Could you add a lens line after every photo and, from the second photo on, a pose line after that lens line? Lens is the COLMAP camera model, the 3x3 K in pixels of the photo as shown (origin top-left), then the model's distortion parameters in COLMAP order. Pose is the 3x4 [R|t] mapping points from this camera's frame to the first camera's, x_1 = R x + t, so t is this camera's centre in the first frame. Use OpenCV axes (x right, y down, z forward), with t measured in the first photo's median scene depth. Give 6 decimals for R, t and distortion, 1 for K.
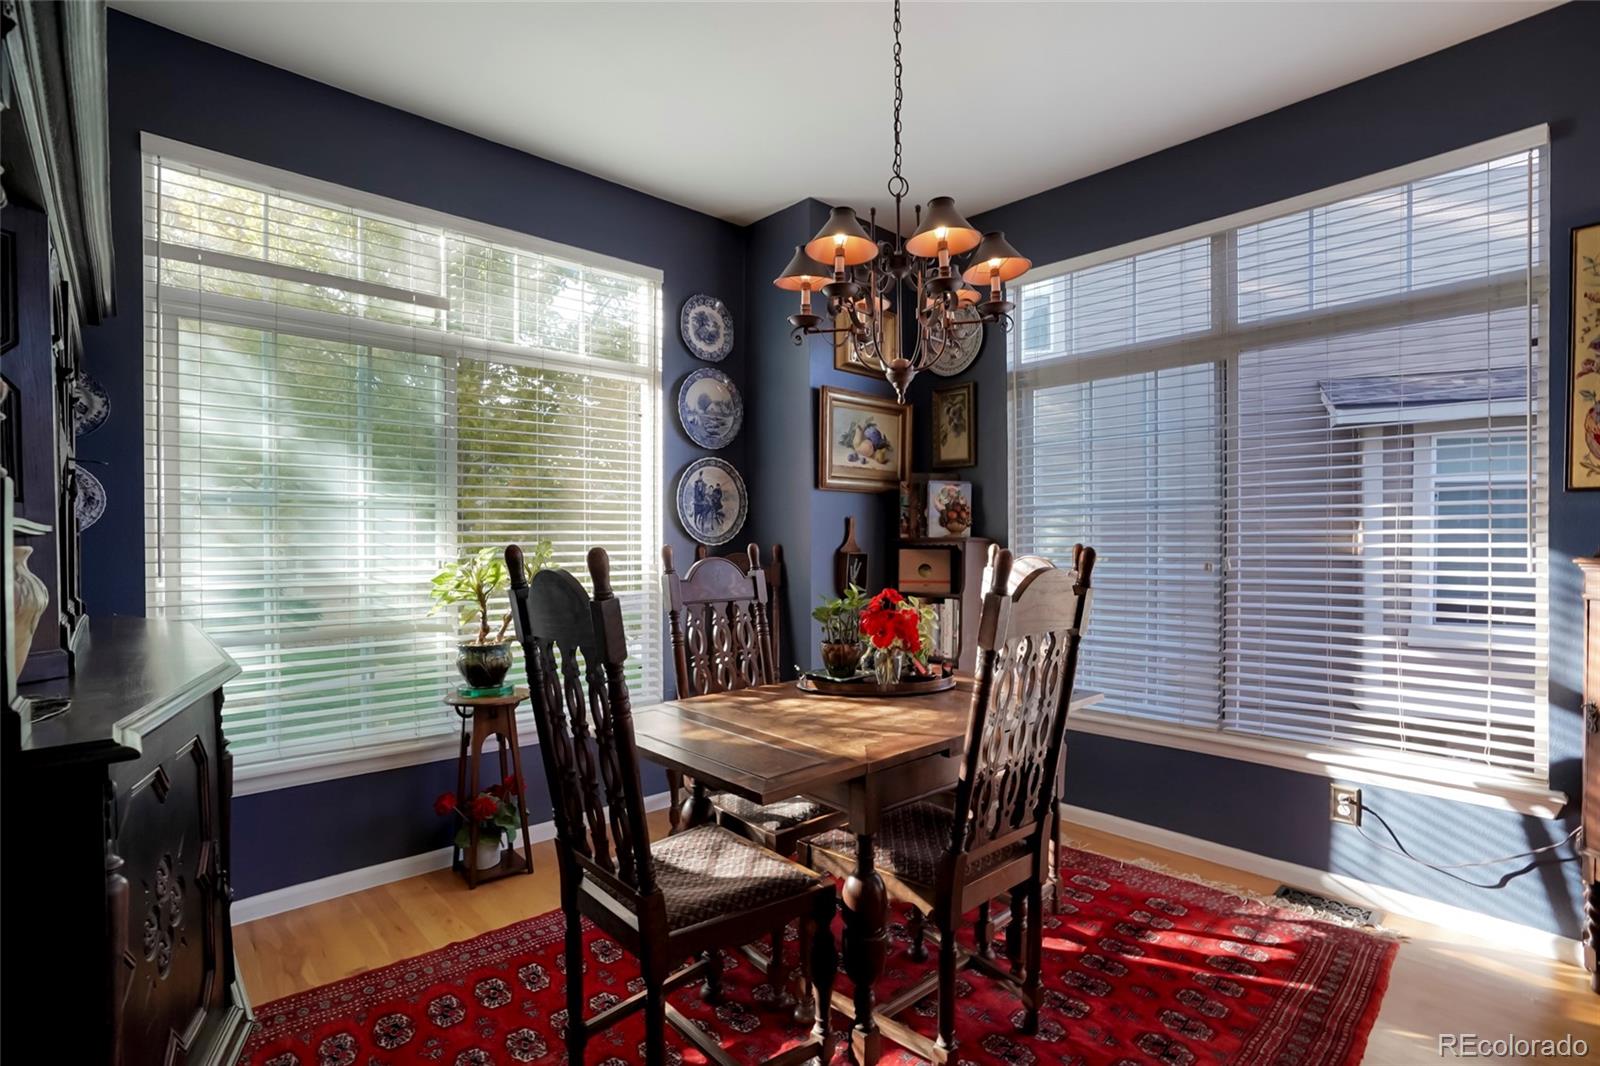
lens RADIAL K [[736.0, 0, 805.7], [0, 736.0, 546.6], [0, 0, 1]] dist [-0.037184, 0.005843]
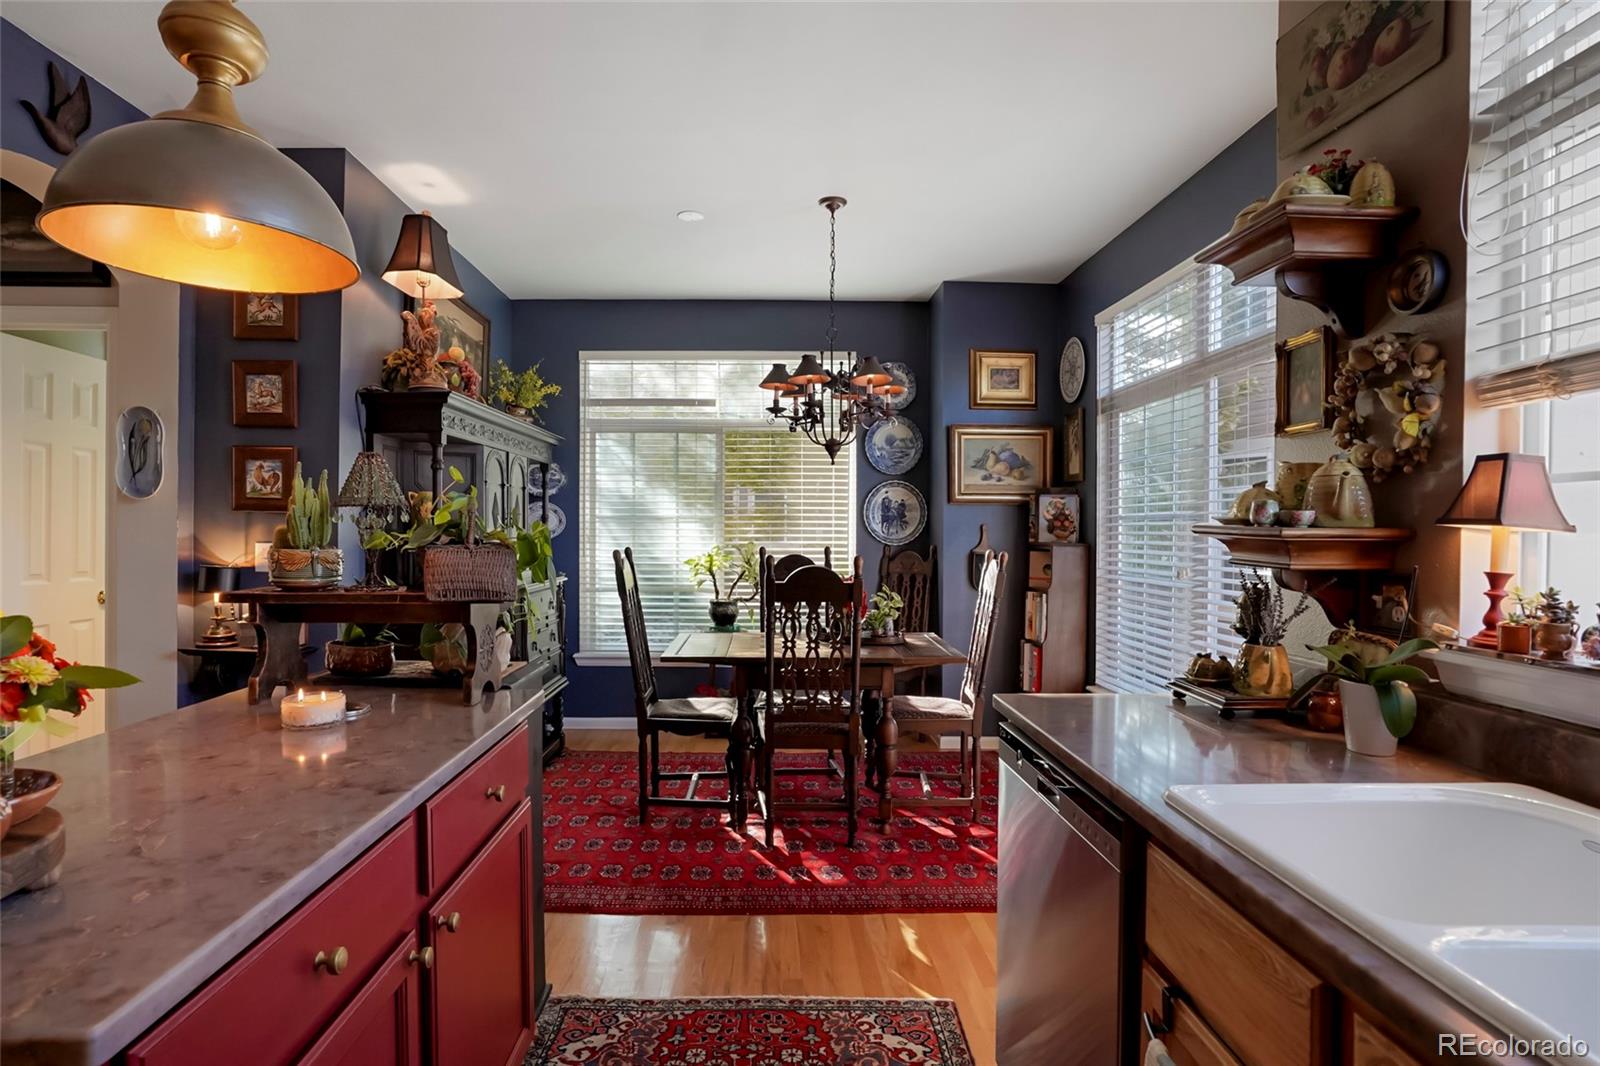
lens RADIAL K [[800.6, 0, 789.1], [0, 800.6, 530.9], [0, 0, 1]] dist [-0.031148, 0.011656]
pose [[0.745068, 0.007143, -0.666951, 0.729301], [-0.012242, 0.999921, -0.002967, -0.022011], [0.666877, 0.010375, 0.745096, -0.236985]]
